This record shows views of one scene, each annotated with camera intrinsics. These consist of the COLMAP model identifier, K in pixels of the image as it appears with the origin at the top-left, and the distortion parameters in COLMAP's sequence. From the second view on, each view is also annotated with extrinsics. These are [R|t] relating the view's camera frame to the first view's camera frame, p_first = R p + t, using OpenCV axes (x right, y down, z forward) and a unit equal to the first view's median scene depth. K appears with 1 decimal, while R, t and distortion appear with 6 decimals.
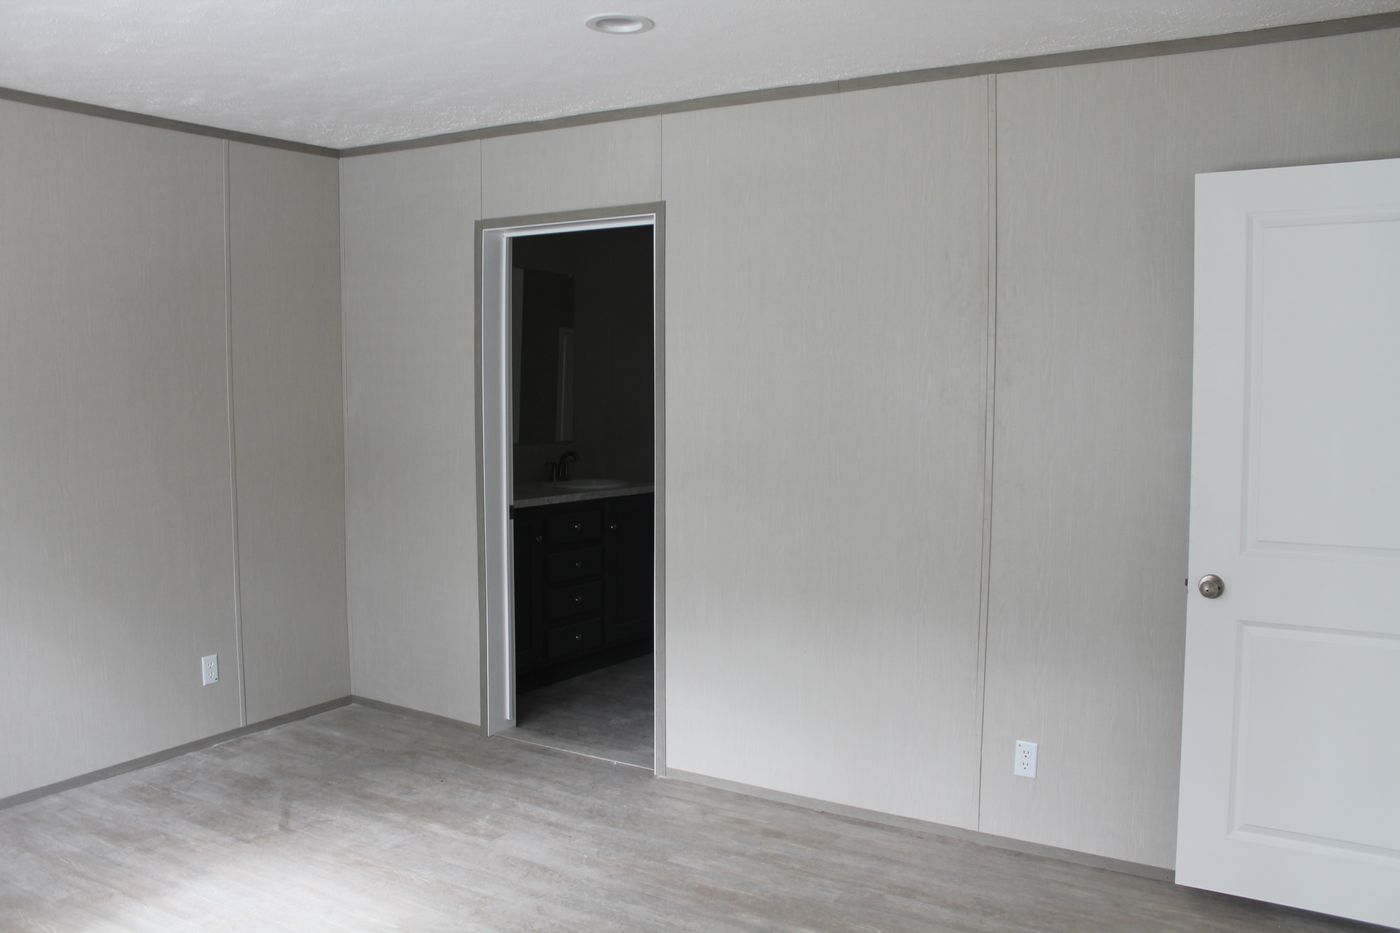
lens RADIAL K [[1180.7, 0, 692.6], [0, 1180.7, 446.0], [0, 0, 1]] dist [-0.157543, 0.126119]
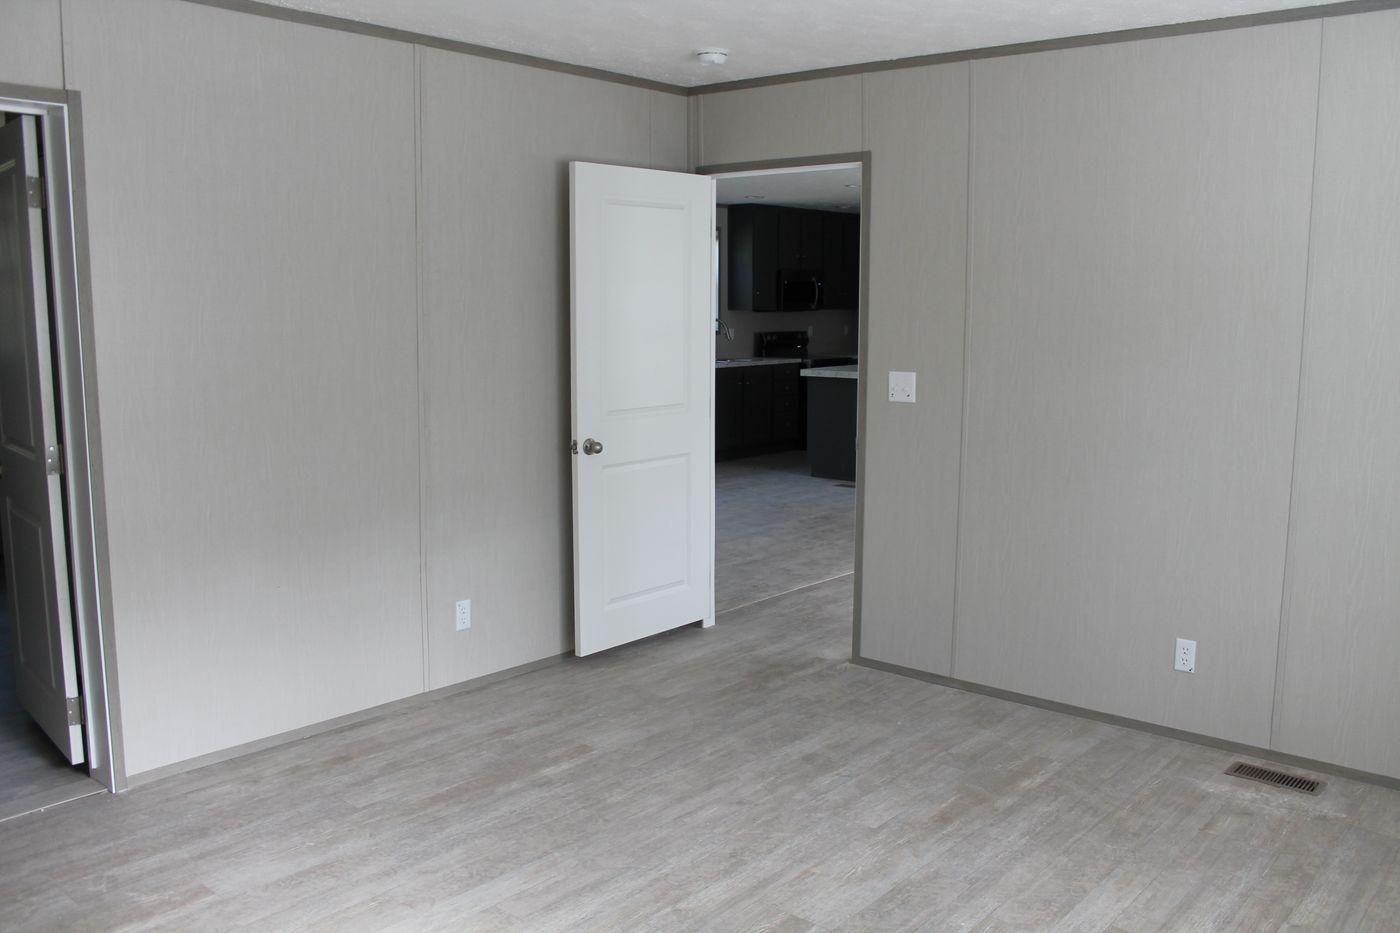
lens RADIAL K [[1180.7, 0, 698.3], [0, 1180.7, 449.4], [0, 0, 1]] dist [-0.157543, 0.126119]
pose [[0.156145, -0.128000, 0.979405, -0.873108], [0.057723, 0.991056, 0.120320, -0.040649], [-0.986046, 0.037747, 0.162137, 0.540174]]
